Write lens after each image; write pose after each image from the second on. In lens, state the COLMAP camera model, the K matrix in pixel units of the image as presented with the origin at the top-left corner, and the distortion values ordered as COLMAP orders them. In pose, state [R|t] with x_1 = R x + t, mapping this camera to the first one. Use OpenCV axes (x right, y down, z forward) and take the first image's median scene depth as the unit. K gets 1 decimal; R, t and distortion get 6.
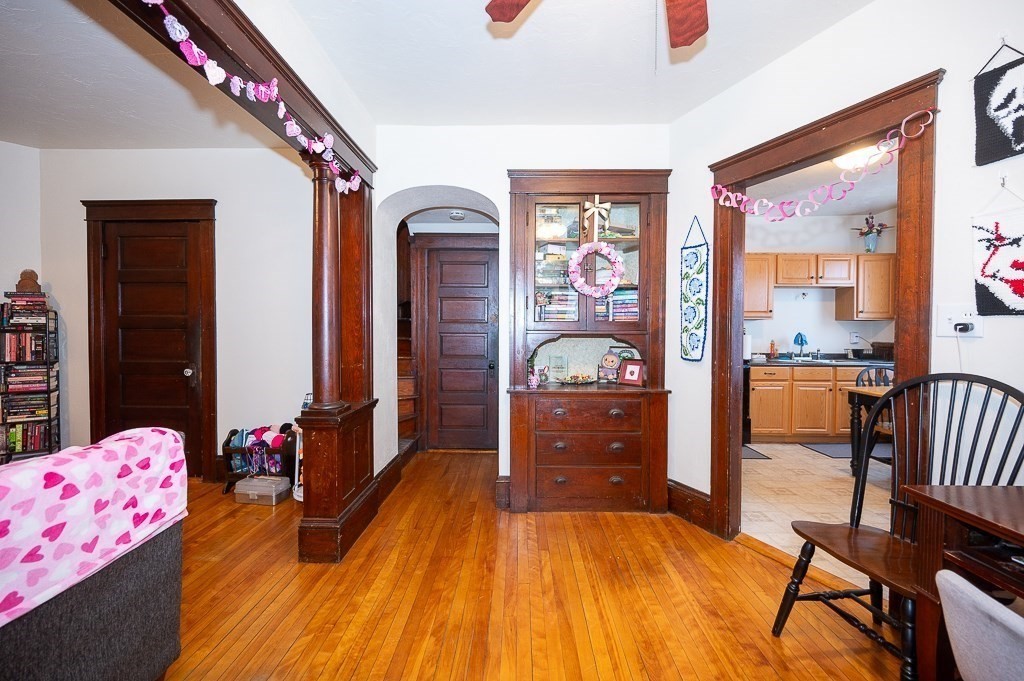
lens RADIAL K [[445.0, 0, 489.9], [0, 445.0, 337.3], [0, 0, 1]] dist [-0.004972, 0.000129]
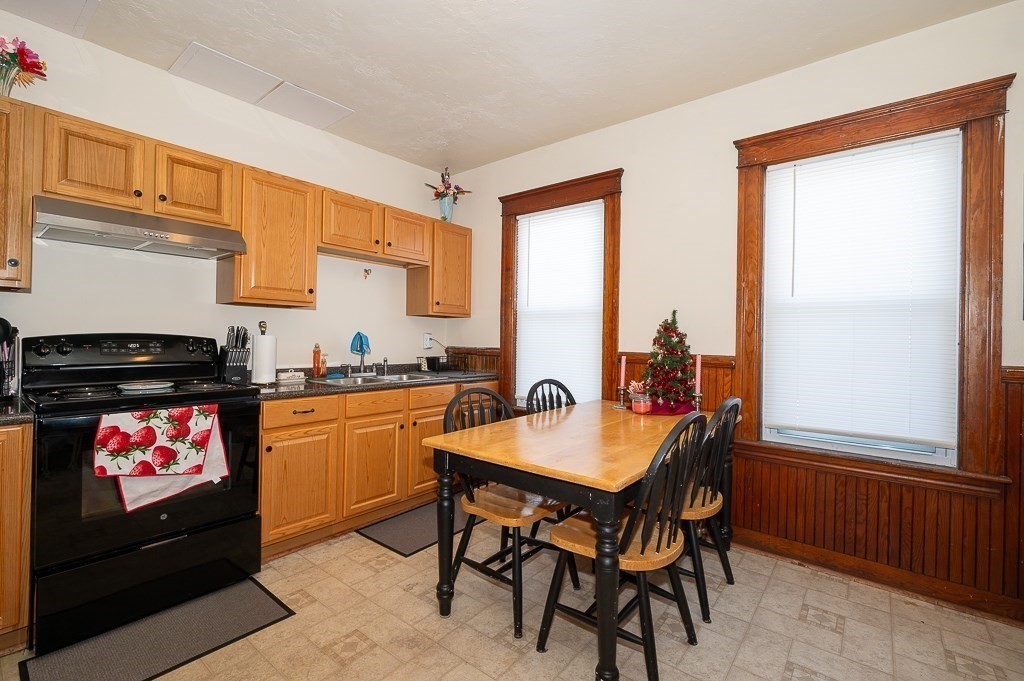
lens RADIAL K [[456.6, 0, 509.8], [0, 456.6, 334.6], [0, 0, 1]] dist [0.000422, -0.002516]
pose [[0.621584, 0.011636, 0.783261, 0.343450], [-0.000145, 0.999891, -0.014740, 0.001781], [-0.783347, 0.009049, 0.621519, 0.459981]]
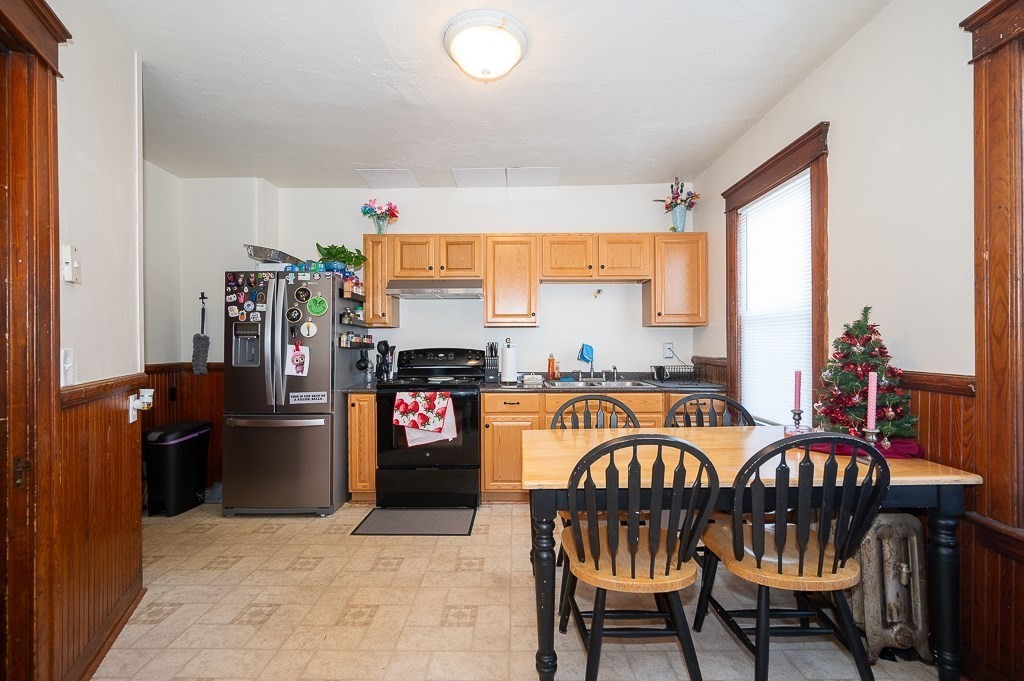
lens RADIAL K [[445.0, 0, 515.5], [0, 445.0, 340.6], [0, 0, 1]] dist [-0.004972, 0.000129]
pose [[0.999944, -0.008940, -0.005598, 0.597487], [0.008826, 0.999757, -0.020210, -0.002416], [0.005778, 0.020159, 0.999780, 0.277893]]
